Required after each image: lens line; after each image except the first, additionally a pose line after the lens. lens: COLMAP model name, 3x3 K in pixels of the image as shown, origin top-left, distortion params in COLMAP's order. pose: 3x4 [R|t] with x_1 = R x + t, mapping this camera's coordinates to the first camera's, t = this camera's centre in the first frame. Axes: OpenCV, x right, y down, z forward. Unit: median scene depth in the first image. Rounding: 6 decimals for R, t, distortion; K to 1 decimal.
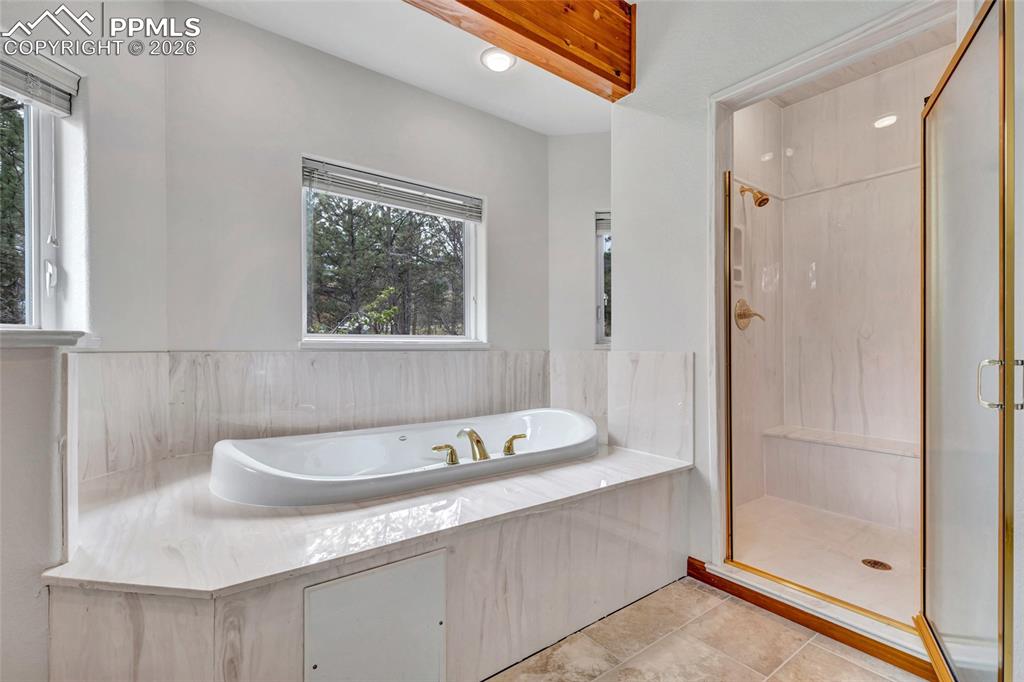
lens RADIAL K [[470.4, 0, 510.1], [0, 470.4, 346.3], [0, 0, 1]] dist [0.013258, -0.000106]
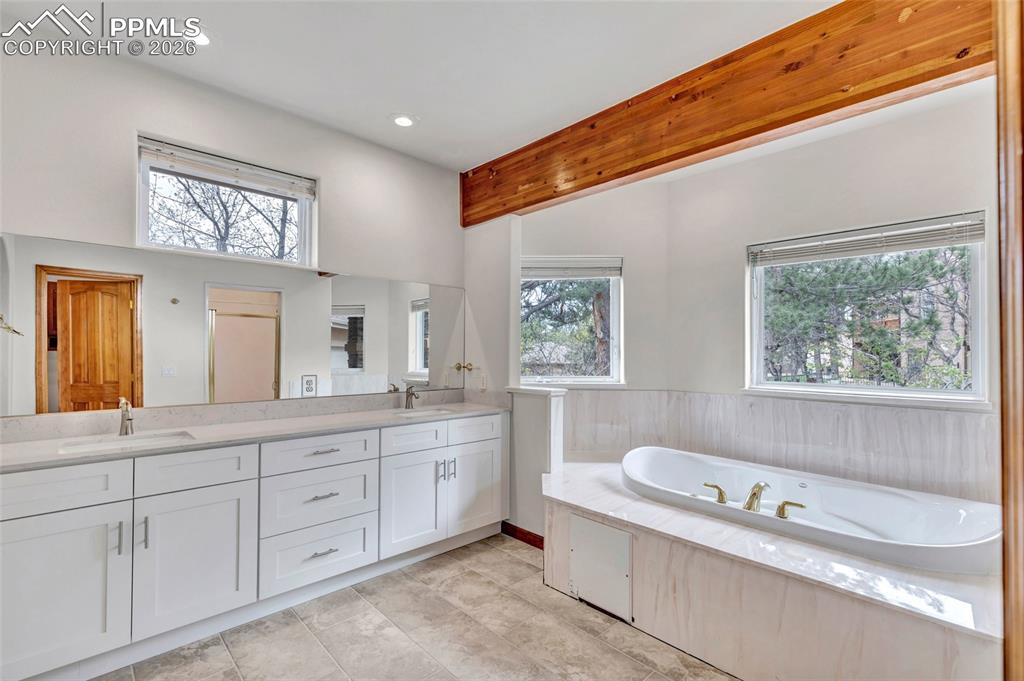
lens RADIAL K [[470.4, 0, 510.1], [0, 470.4, 345.8], [0, 0, 1]] dist [0.013258, -0.000106]
pose [[0.098460, -0.007454, -0.995113, 0.764658], [0.003507, 0.999968, -0.007144, -0.116032], [0.995135, -0.002787, 0.098483, 0.214336]]
